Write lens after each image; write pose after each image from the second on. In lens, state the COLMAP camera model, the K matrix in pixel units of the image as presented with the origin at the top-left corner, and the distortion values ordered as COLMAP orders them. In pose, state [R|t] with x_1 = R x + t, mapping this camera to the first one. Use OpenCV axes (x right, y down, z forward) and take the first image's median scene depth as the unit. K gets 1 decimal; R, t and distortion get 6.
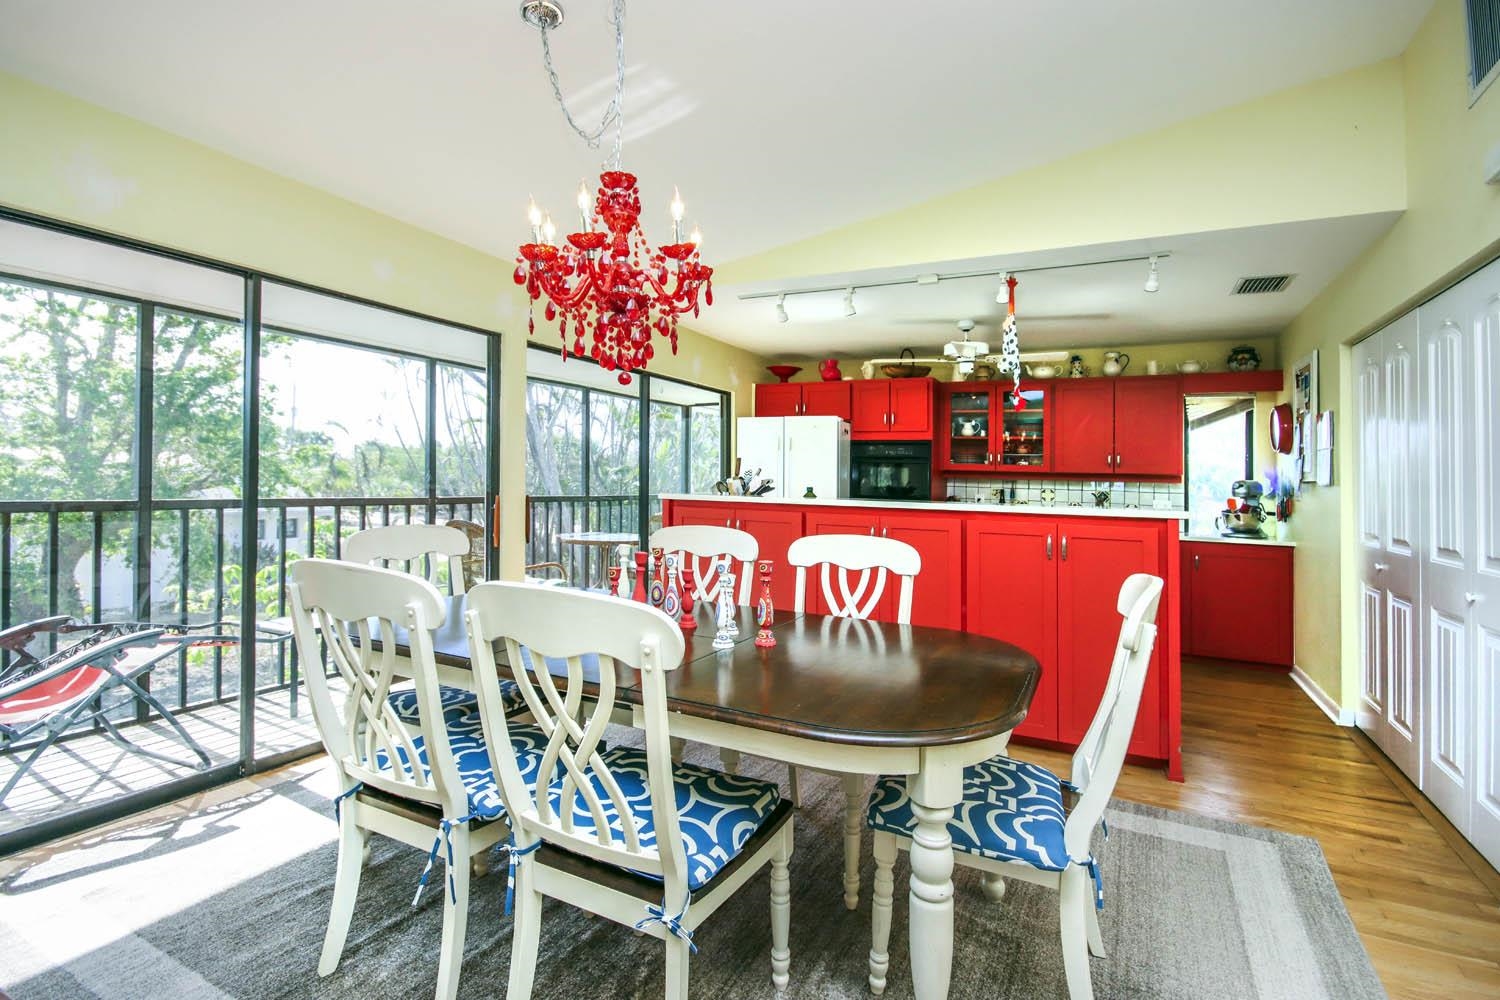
lens RADIAL K [[705.9, 0, 713.5], [0, 705.9, 460.0], [0, 0, 1]] dist [0.043969, 0.000000]
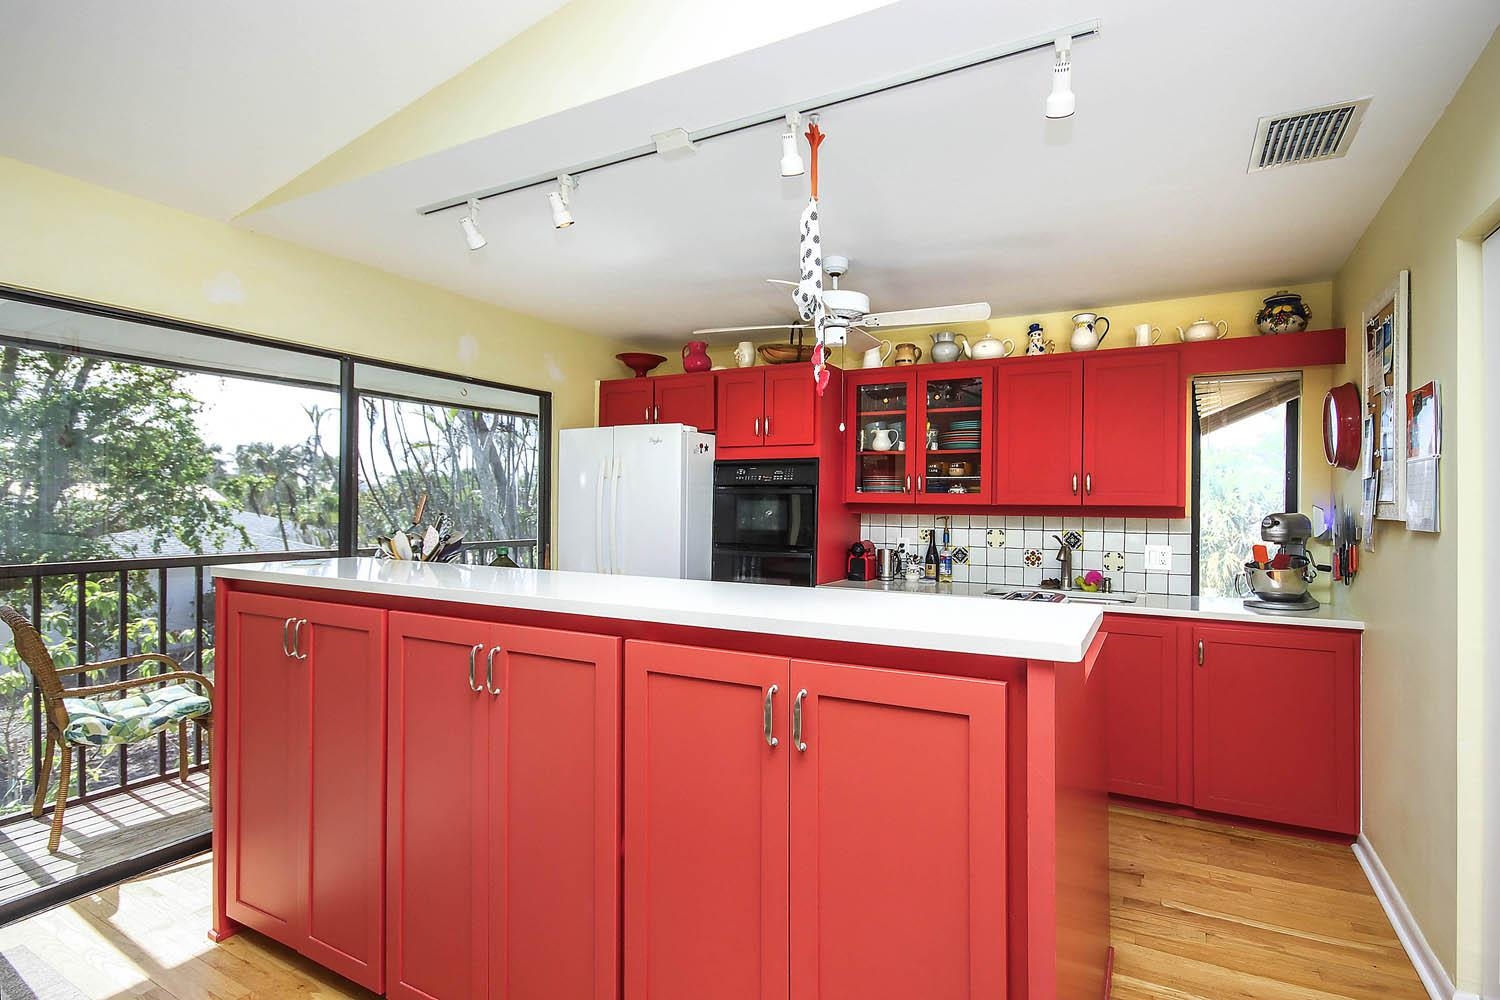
lens RADIAL K [[704.1, 0, 799.2], [0, 704.1, 506.0], [0, 0, 1]] dist [0.039854, -0.000439]
pose [[0.999752, -0.018850, 0.011885, 0.302446], [0.018460, 0.999315, 0.032086, -0.005099], [-0.012482, -0.031859, 0.999414, 0.378327]]
